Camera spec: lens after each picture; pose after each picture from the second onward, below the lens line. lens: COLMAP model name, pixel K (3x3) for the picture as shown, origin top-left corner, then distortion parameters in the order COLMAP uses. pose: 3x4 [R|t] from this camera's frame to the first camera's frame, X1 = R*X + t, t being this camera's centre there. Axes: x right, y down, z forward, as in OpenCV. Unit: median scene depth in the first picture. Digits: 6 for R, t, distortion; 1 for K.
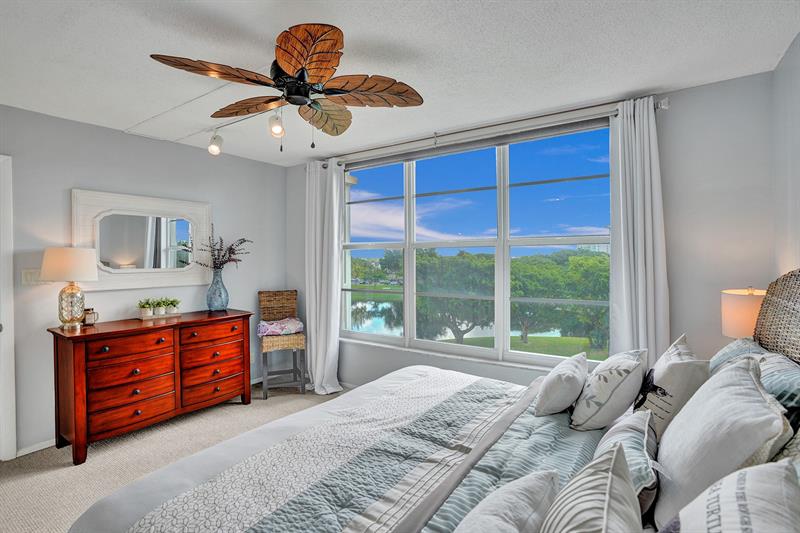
lens RADIAL K [[387.3, 0, 400.0], [0, 387.3, 266.5], [0, 0, 1]] dist [-0.017459, 0.000012]
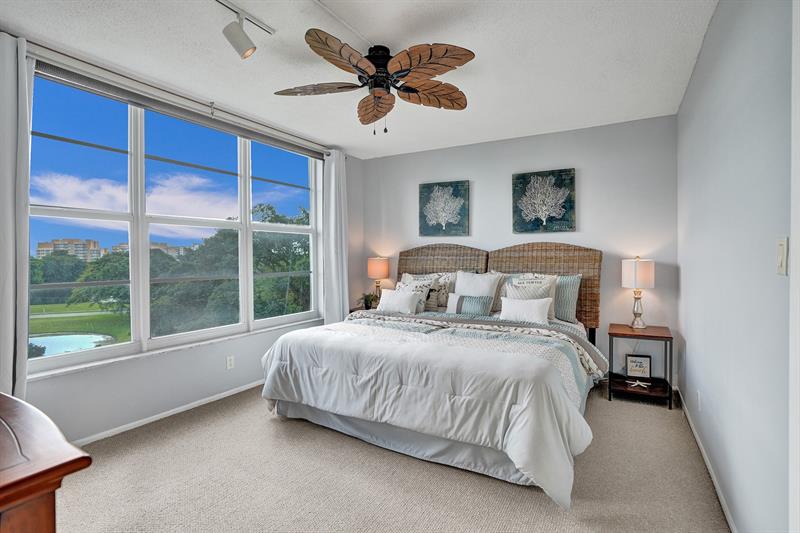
lens RADIAL K [[387.3, 0, 400.0], [0, 387.3, 266.5], [0, 0, 1]] dist [-0.017459, 0.000012]
pose [[-0.049391, -0.056746, 0.997166, -0.902809], [-0.011914, 0.998347, 0.056224, -0.013942], [-0.998708, -0.009103, -0.049986, 0.623964]]
